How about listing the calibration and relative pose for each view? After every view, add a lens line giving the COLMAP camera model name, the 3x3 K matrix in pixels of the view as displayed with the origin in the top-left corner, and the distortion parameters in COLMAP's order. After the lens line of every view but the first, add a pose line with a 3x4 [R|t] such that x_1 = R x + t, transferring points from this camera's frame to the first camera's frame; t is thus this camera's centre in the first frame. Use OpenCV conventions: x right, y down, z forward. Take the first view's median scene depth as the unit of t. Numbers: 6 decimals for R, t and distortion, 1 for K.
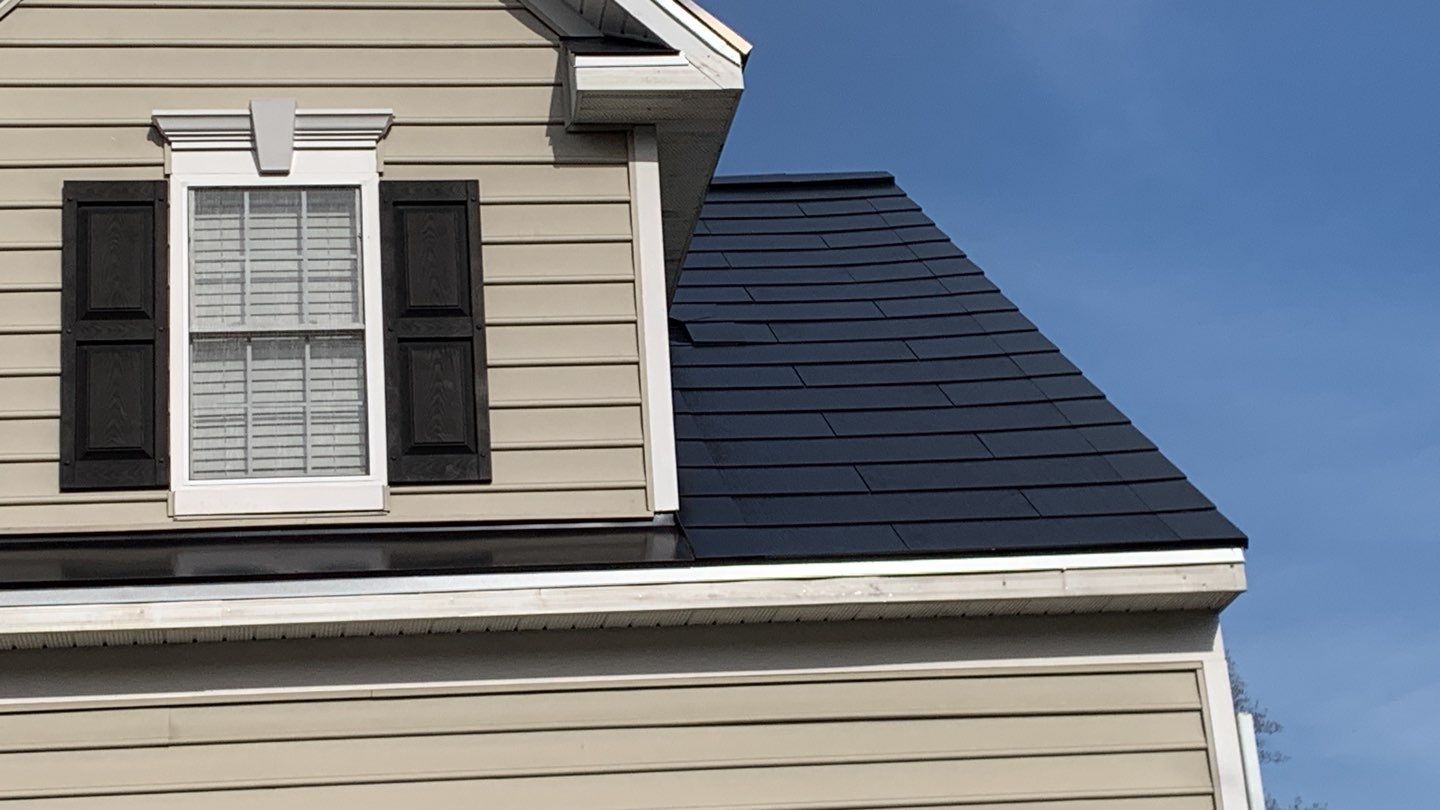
lens RADIAL K [[2767.7, 0, 712.3], [0, 2767.7, 408.5], [0, 0, 1]] dist [0.144373, 0.029430]
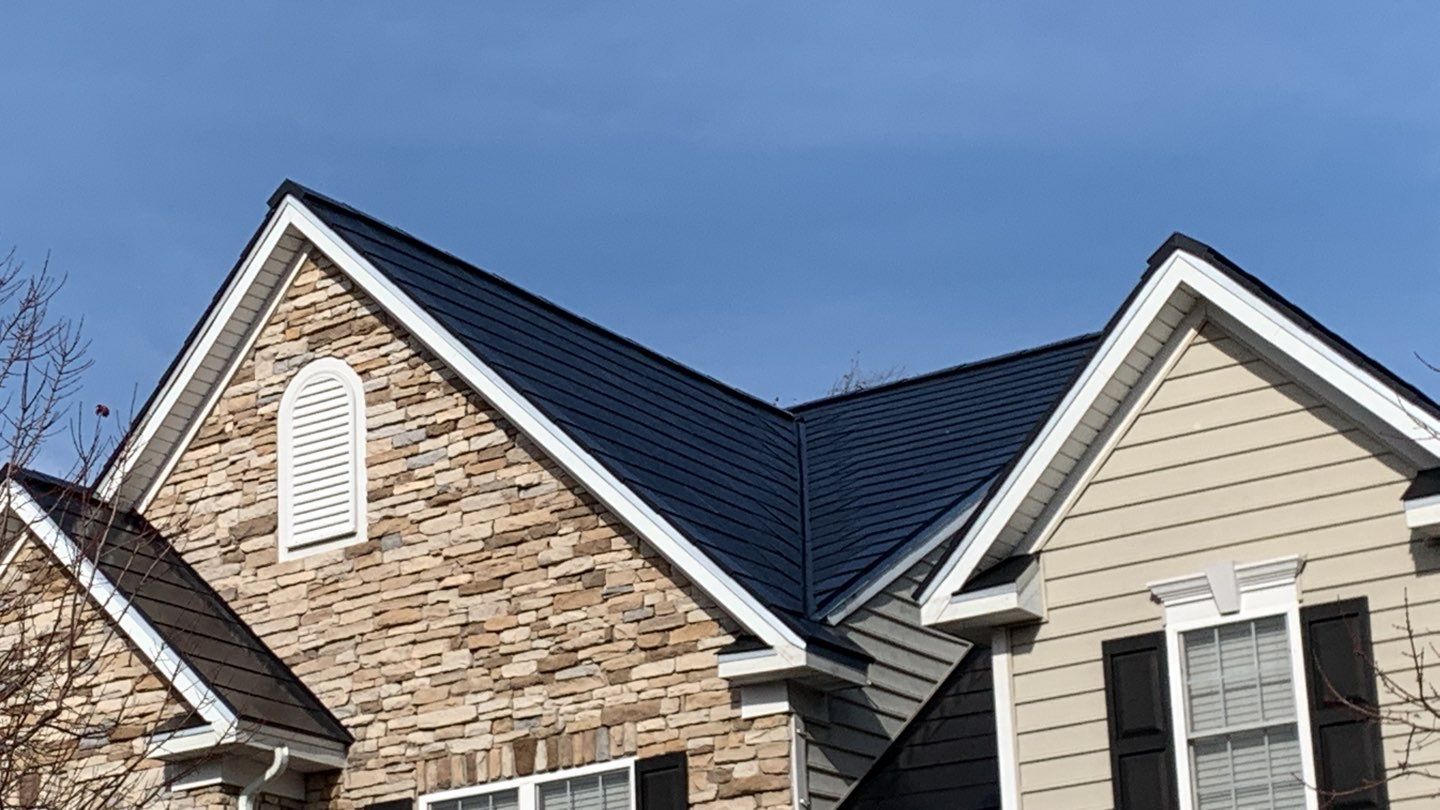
lens RADIAL K [[3309.4, 0, 720.4], [0, 3309.4, 409.6], [0, 0, 1]] dist [0.198217, 0.171136]
pose [[0.761450, -0.162720, -0.627468, 0.730845], [0.203700, 0.979010, -0.006690, -0.228593], [0.615386, -0.122722, 0.778614, -0.475227]]
